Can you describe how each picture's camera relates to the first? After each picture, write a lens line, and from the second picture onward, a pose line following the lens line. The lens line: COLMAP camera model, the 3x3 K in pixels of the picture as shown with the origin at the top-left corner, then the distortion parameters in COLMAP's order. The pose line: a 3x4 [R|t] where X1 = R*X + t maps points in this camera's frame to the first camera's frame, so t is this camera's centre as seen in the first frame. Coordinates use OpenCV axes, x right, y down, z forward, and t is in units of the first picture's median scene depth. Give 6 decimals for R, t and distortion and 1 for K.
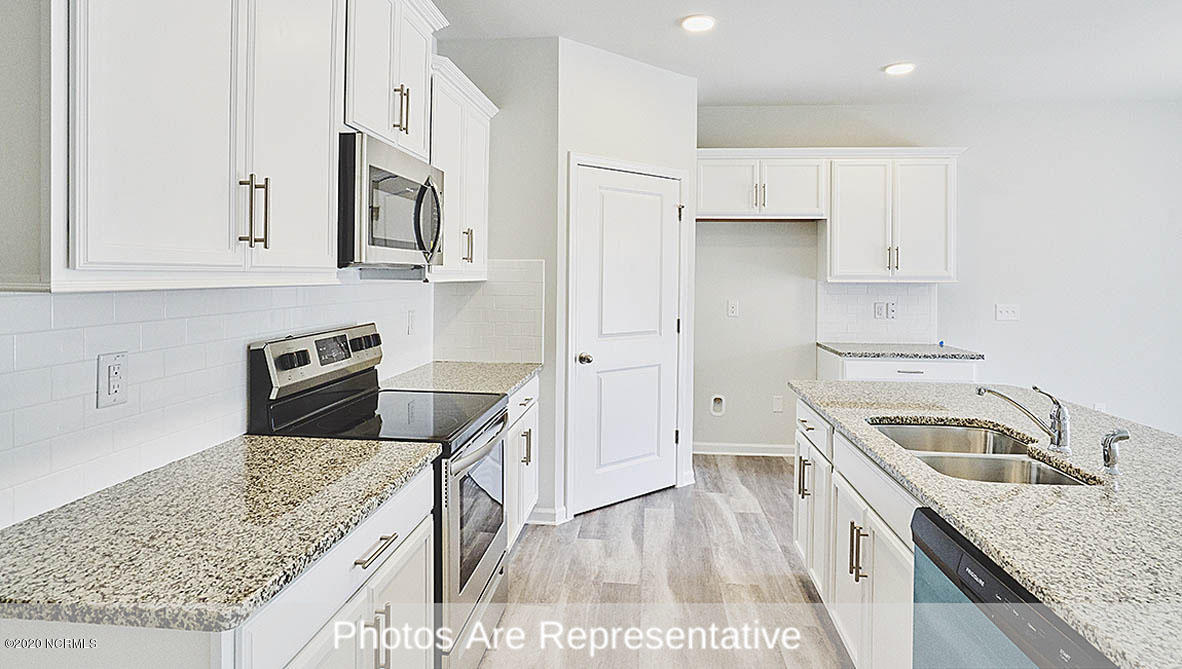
lens RADIAL K [[634.5, 0, 598.4], [0, 634.5, 274.9], [0, 0, 1]] dist [-0.021330, 0.008919]
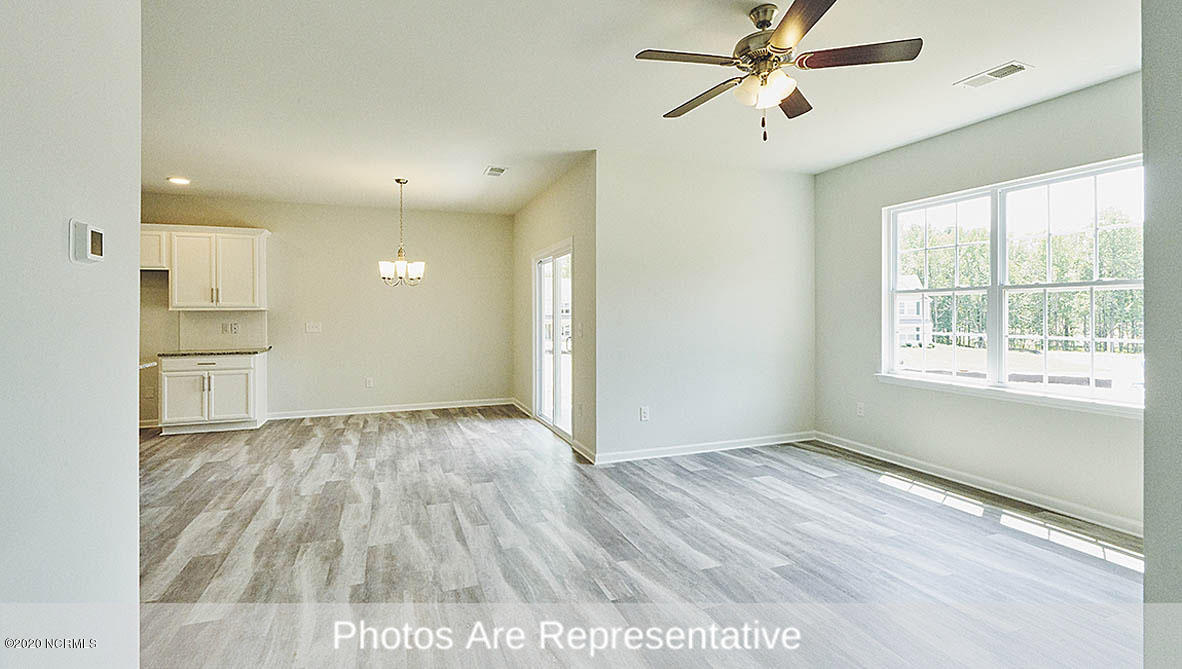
lens RADIAL K [[533.7, 0, 591.1], [0, 533.7, 320.4], [0, 0, 1]] dist [0.004835, 0.000899]
pose [[0.902854, -0.015361, 0.429673, 0.949011], [0.010562, 0.999852, 0.013551, 0.037714], [-0.429818, -0.007697, 0.902883, -0.832396]]
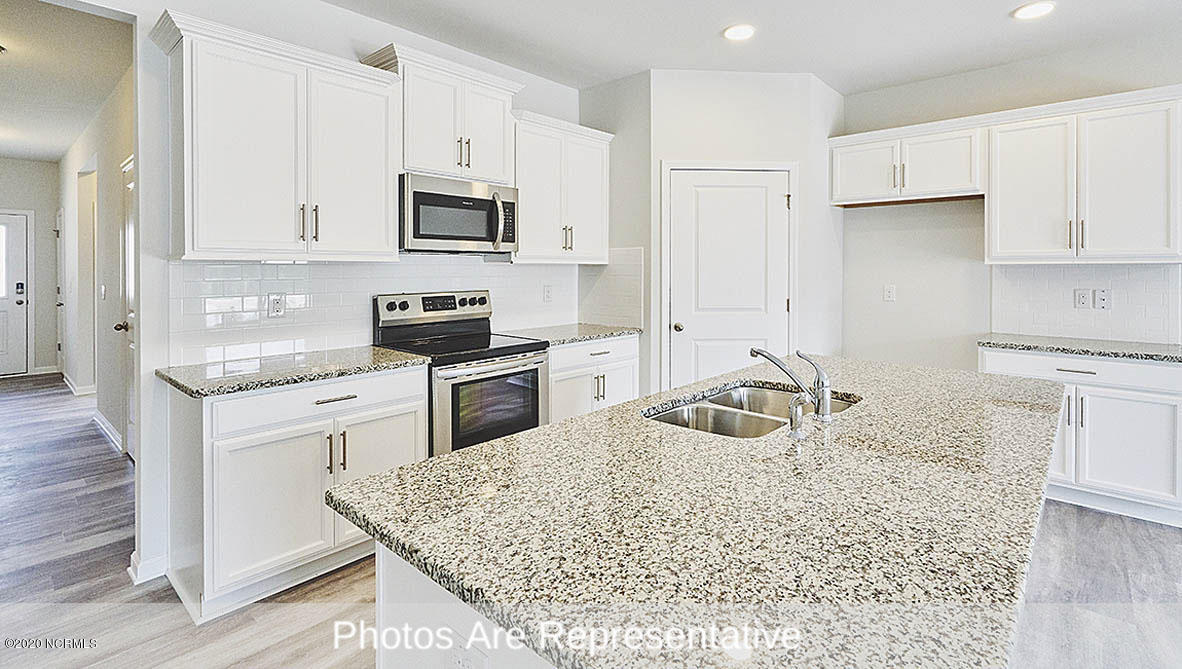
lens RADIAL K [[533.7, 0, 591.0], [0, 533.7, 274.5], [0, 0, 1]] dist [0.004835, 0.000899]
pose [[0.803045, -0.005136, -0.595897, 0.473226], [0.006124, 0.999981, -0.000366, 0.029127], [0.595888, -0.003355, 0.803061, 0.072967]]
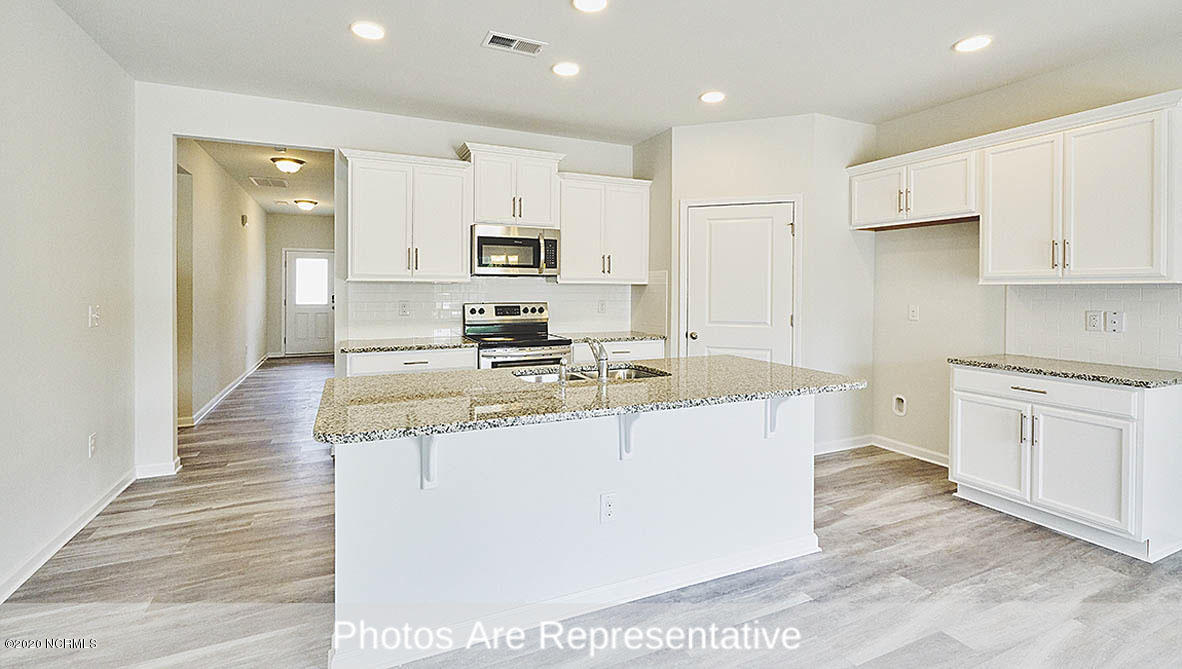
lens RADIAL K [[533.7, 0, 591.6], [0, 533.7, 287.5], [0, 0, 1]] dist [0.004835, 0.000899]
pose [[0.496310, -0.009622, -0.868092, 0.973910], [-0.003384, 0.999910, -0.013018, 0.035501], [0.868139, 0.009399, 0.496233, 0.171083]]
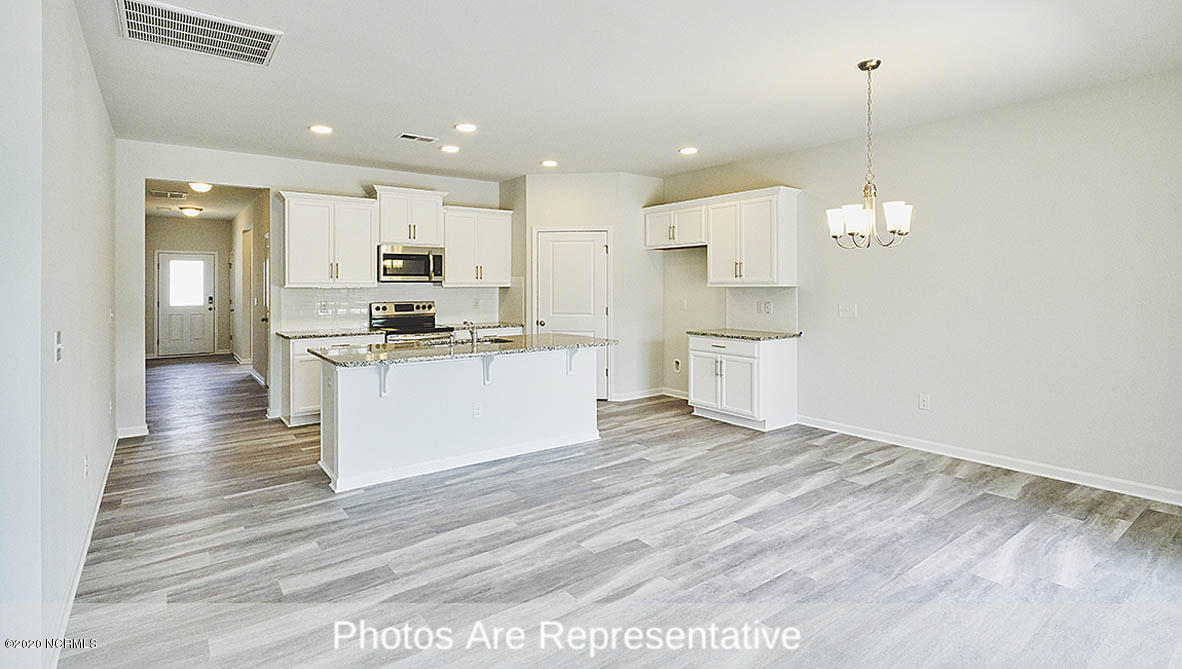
lens RADIAL K [[571.9, 0, 588.2], [0, 571.9, 279.2], [0, 0, 1]] dist [0.001385, 0.000559]
pose [[0.663079, -0.018585, -0.748319, 1.543584], [0.007263, 0.999804, -0.018396, 0.021236], [0.748514, 0.006763, 0.663084, -0.152083]]
